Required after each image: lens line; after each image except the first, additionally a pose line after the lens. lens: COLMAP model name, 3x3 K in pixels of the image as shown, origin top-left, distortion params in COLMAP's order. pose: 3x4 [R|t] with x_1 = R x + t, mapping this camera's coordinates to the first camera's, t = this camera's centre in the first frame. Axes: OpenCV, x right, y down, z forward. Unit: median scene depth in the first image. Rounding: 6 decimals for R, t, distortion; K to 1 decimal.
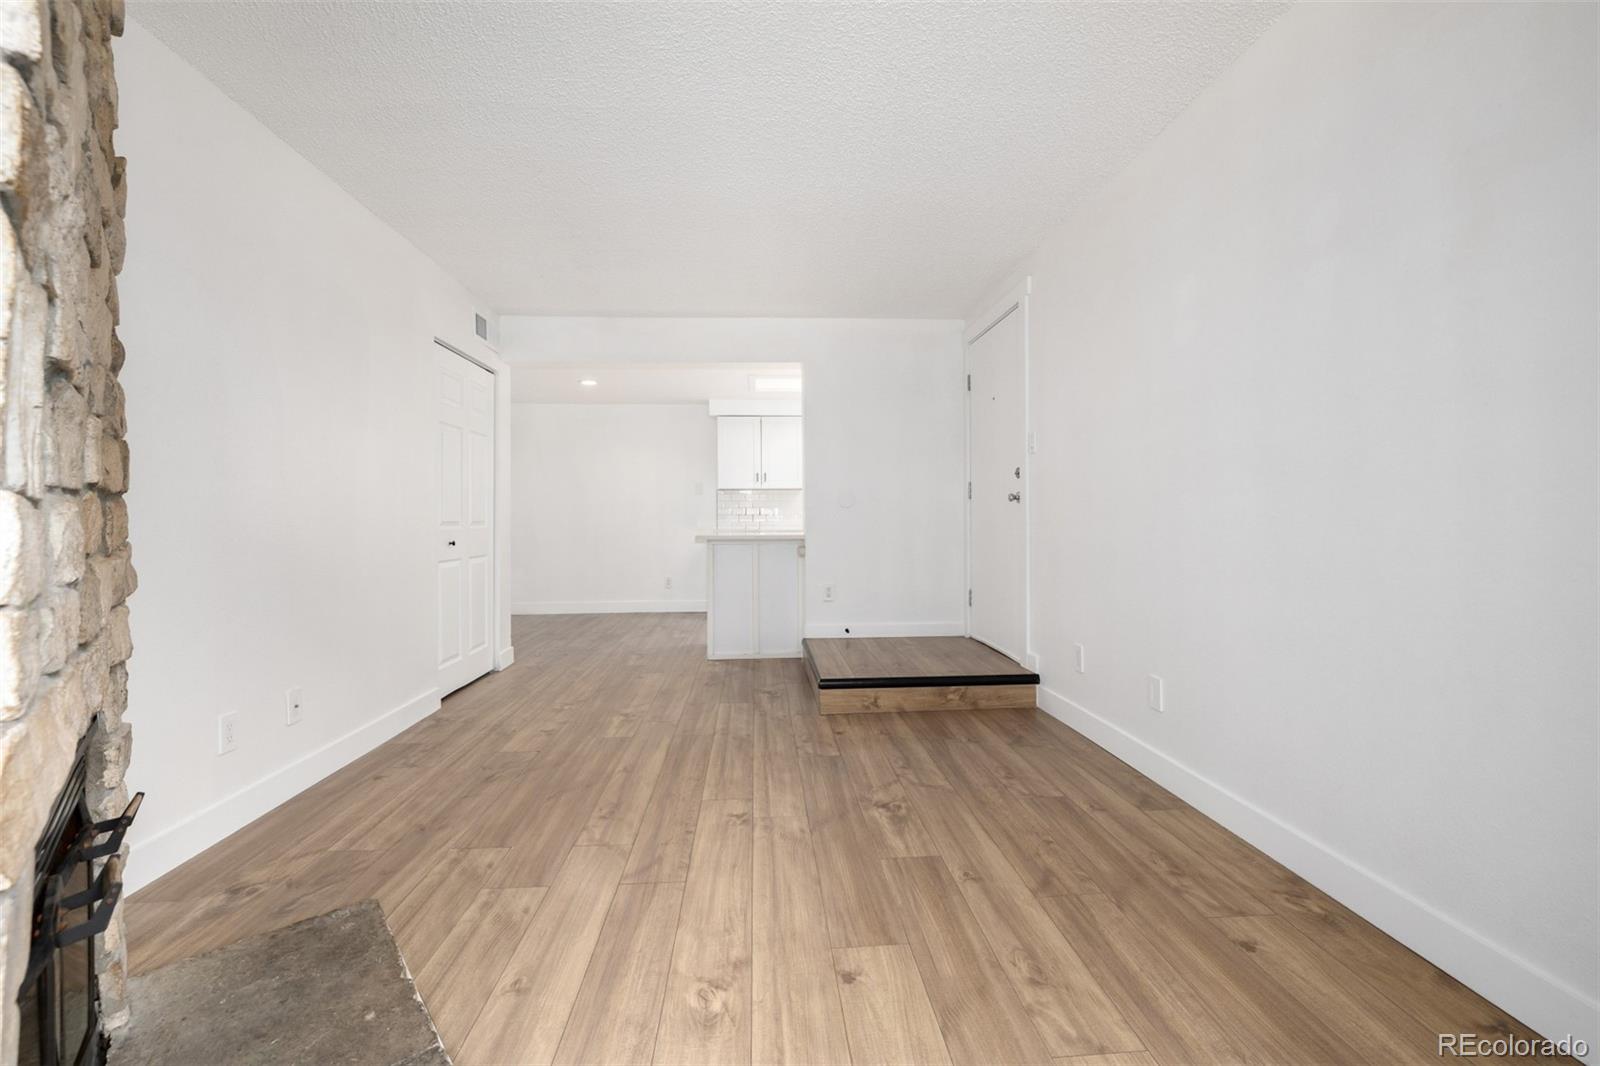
lens RADIAL K [[671.2, 0, 792.4], [0, 671.2, 515.9], [0, 0, 1]] dist [0.001173, 0.000126]
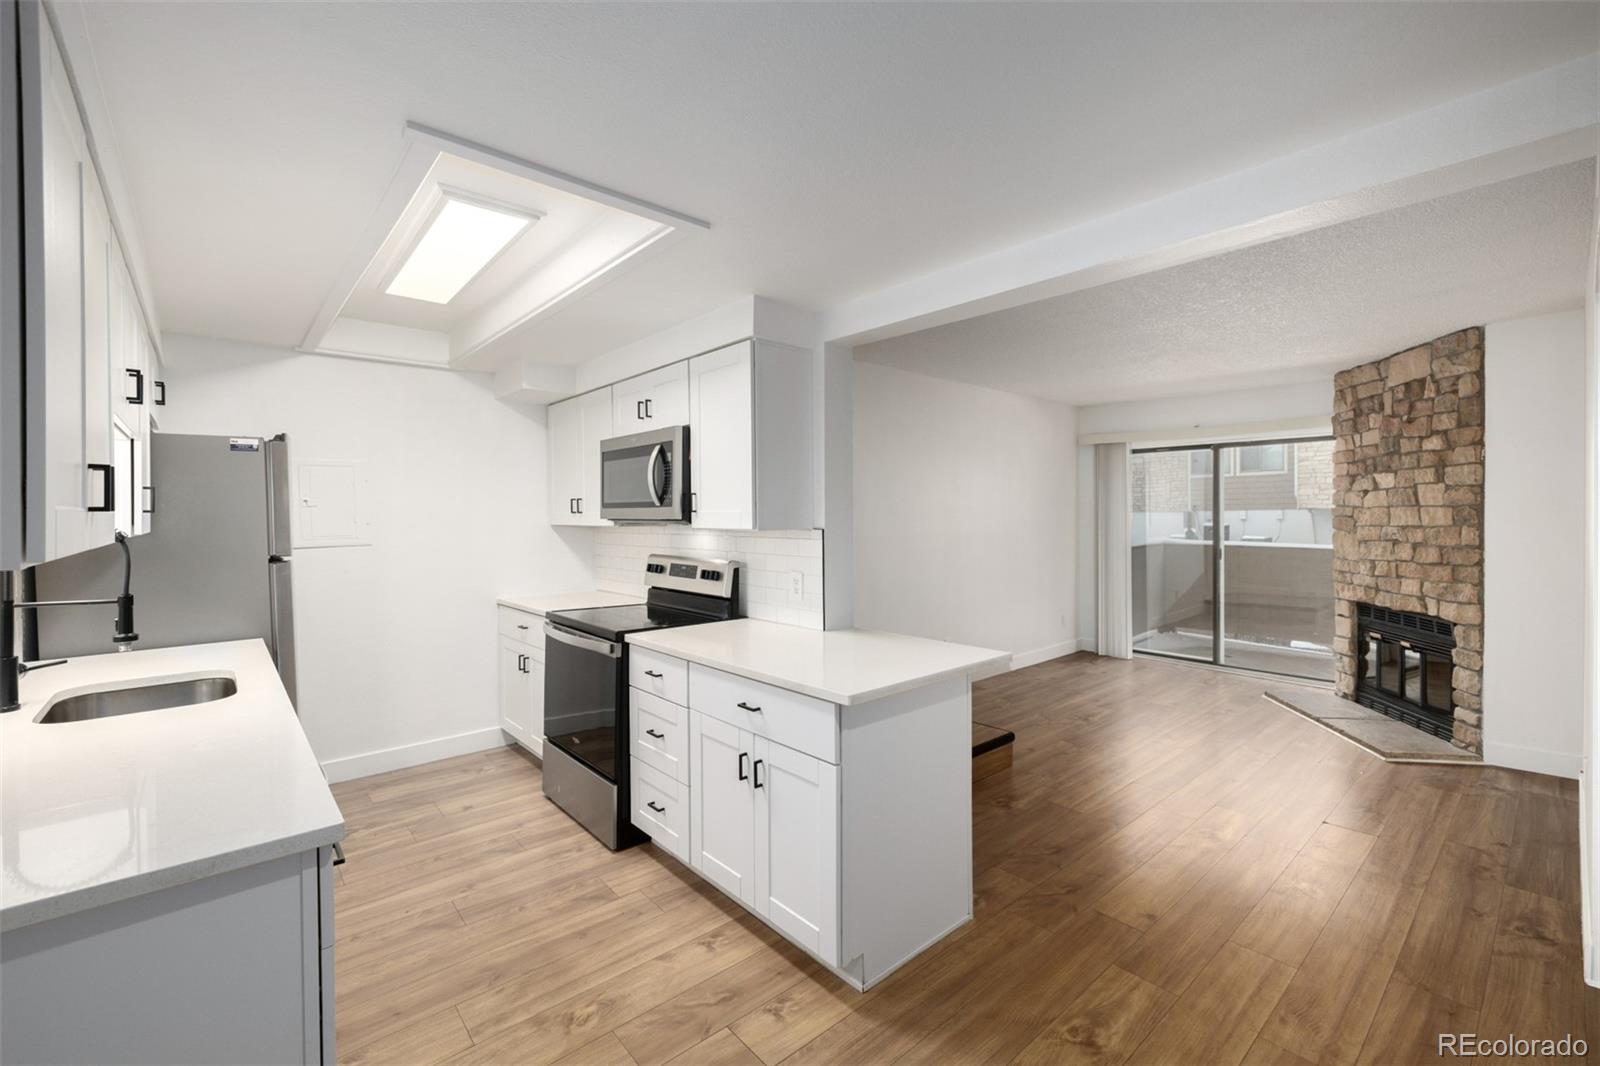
lens RADIAL K [[671.2, 0, 798.7], [0, 671.2, 526.6], [0, 0, 1]] dist [0.001173, 0.000126]
pose [[-0.611680, -0.007855, 0.791066, -0.740142], [0.000878, 0.999943, 0.010609, -0.114234], [-0.791105, 0.007184, -0.611639, 2.405683]]
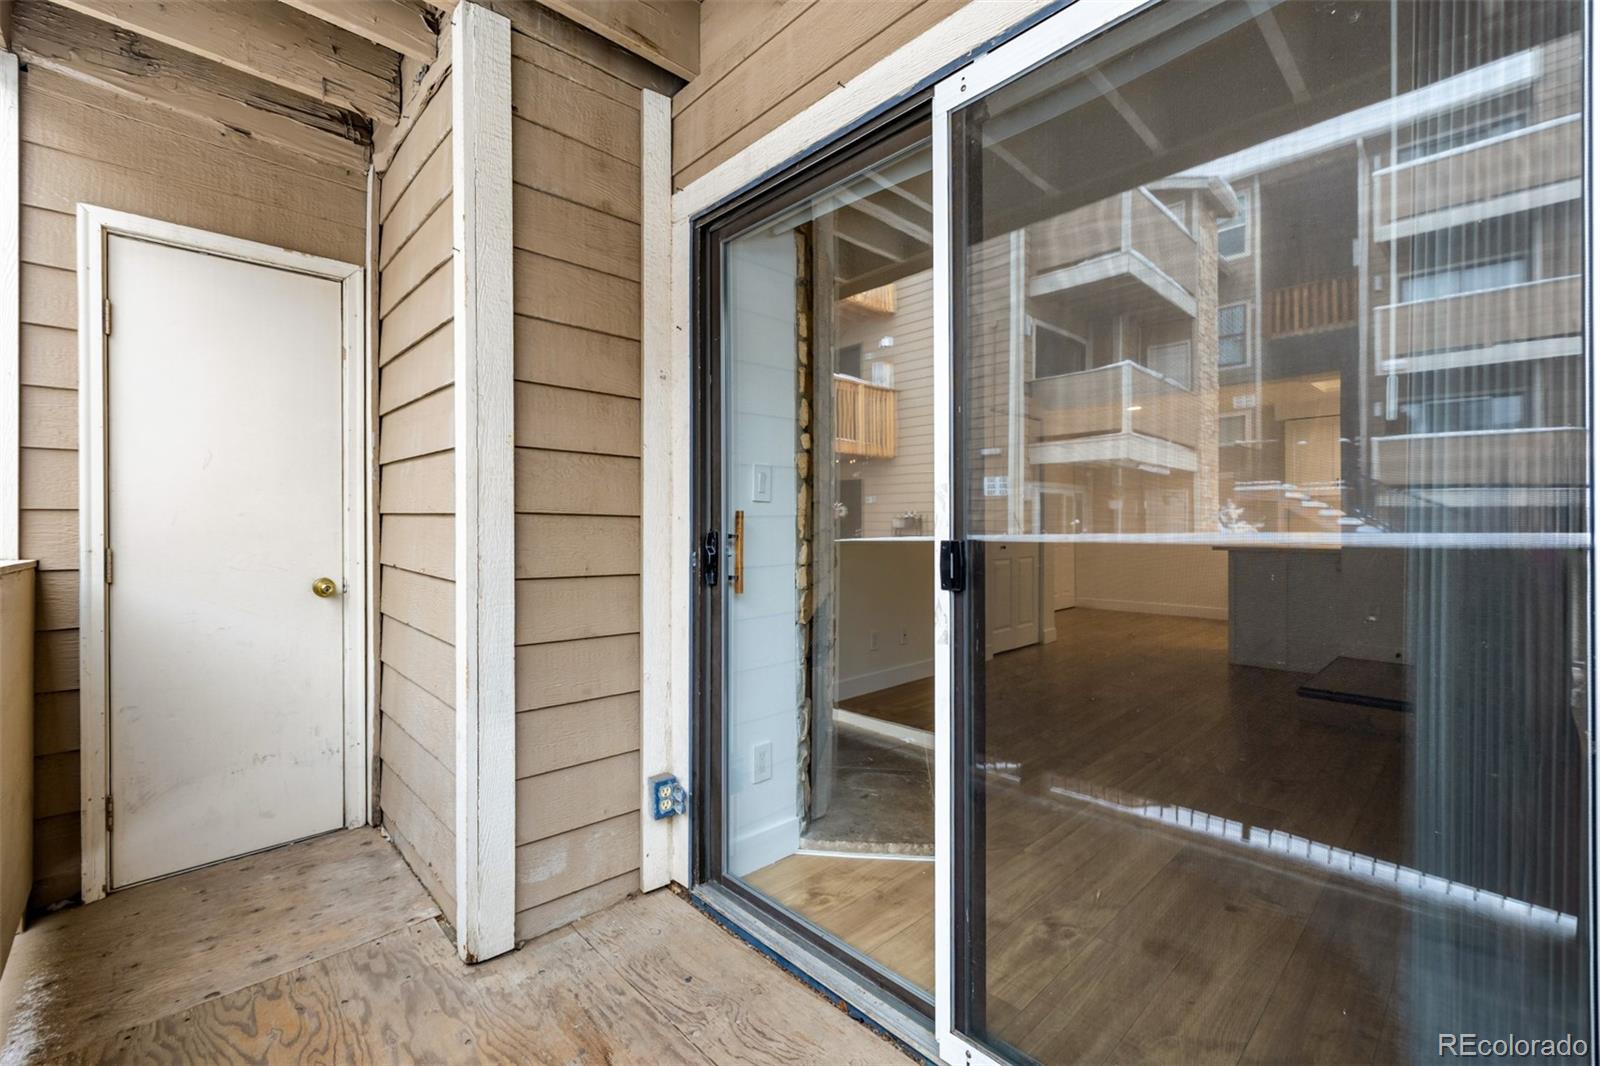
lens RADIAL K [[671.2, 0, 793.1], [0, 671.2, 522.0], [0, 0, 1]] dist [0.001173, 0.000126]
pose [[0.644207, 0.003896, -0.764842, 0.427183], [0.005267, 0.999941, 0.009529, -0.041996], [0.764833, -0.010167, 0.644148, -0.377643]]
